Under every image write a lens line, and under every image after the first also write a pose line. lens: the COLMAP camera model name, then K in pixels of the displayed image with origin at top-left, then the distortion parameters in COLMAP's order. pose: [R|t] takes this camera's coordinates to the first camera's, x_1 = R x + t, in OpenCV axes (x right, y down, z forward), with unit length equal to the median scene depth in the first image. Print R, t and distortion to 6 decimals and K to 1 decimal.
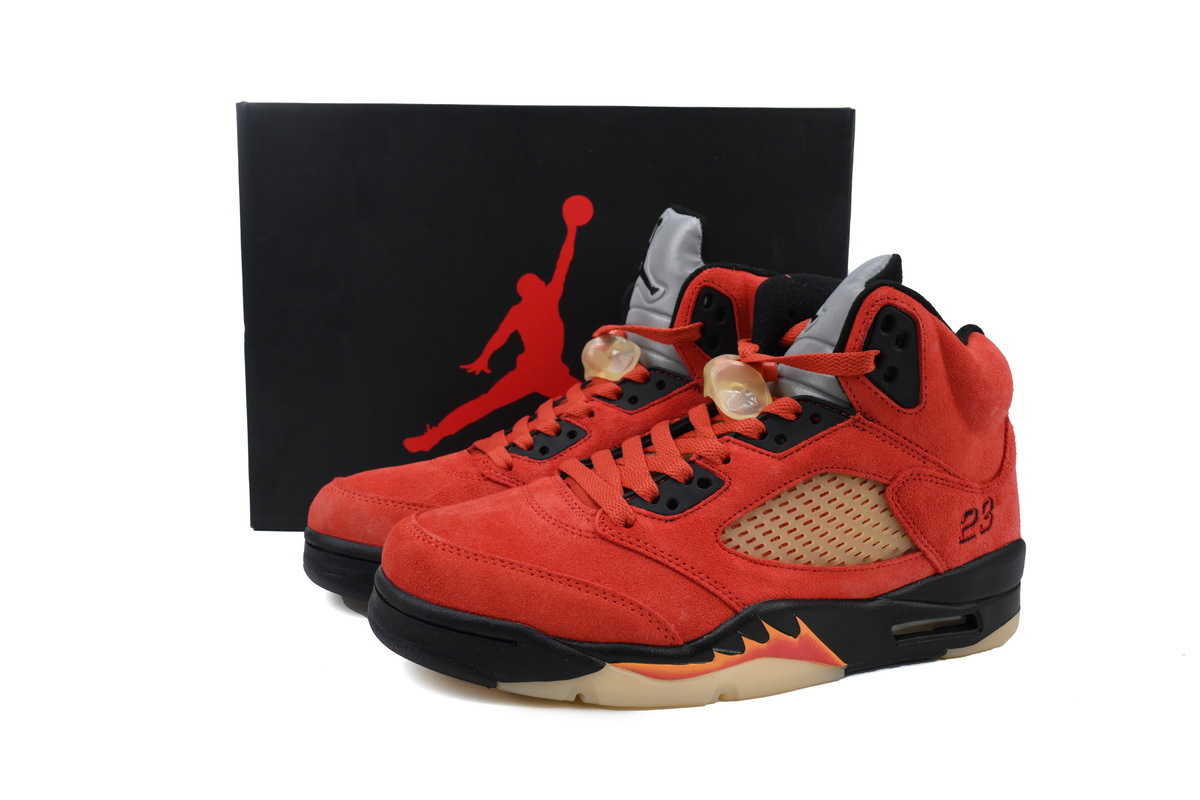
lens RADIAL K [[1030.9, 0, 600.0], [0, 1030.9, 400.0], [0, 0, 1]] dist [0.006748, 0.002520]
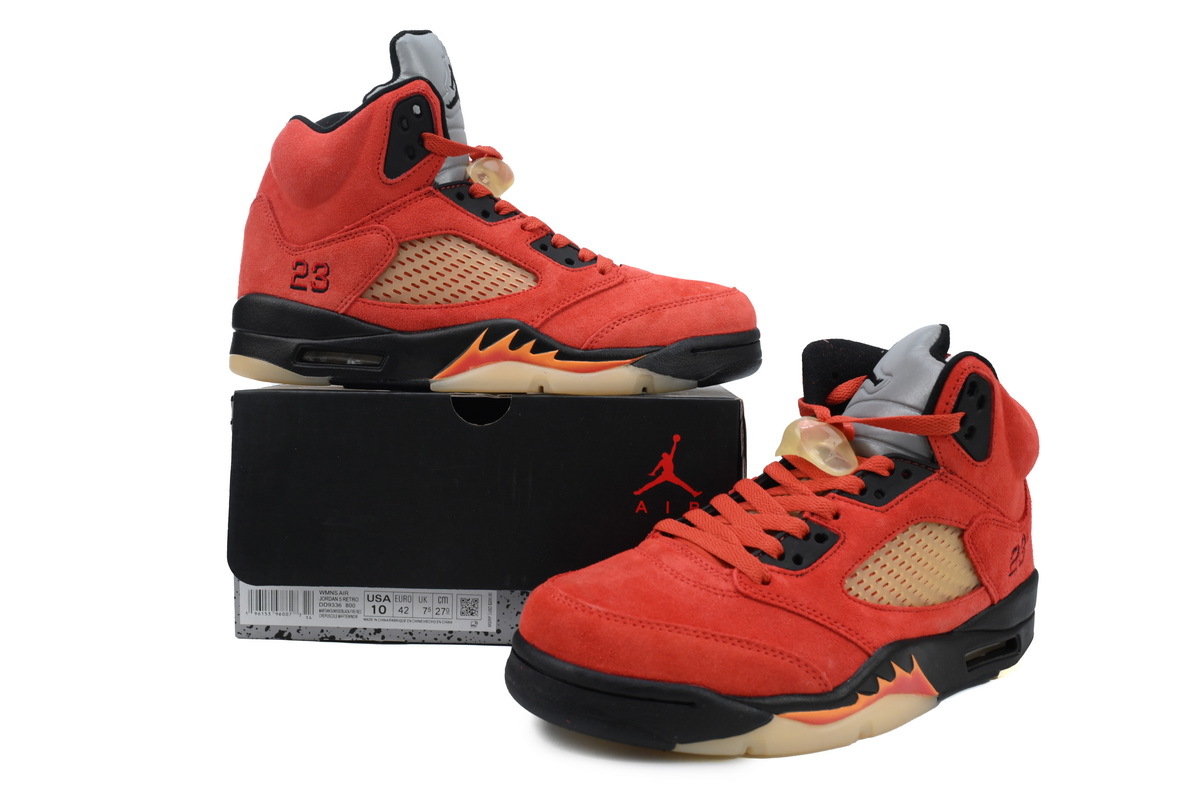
lens RADIAL K [[1030.9, 0, 600.0], [0, 1030.9, 400.0], [0, 0, 1]] dist [0.006748, 0.002520]
pose [[0.965250, -0.024568, 0.260170, -0.405273], [0.031467, 0.999254, -0.022382, -0.048065], [-0.259426, 0.029791, 0.965303, 0.007295]]
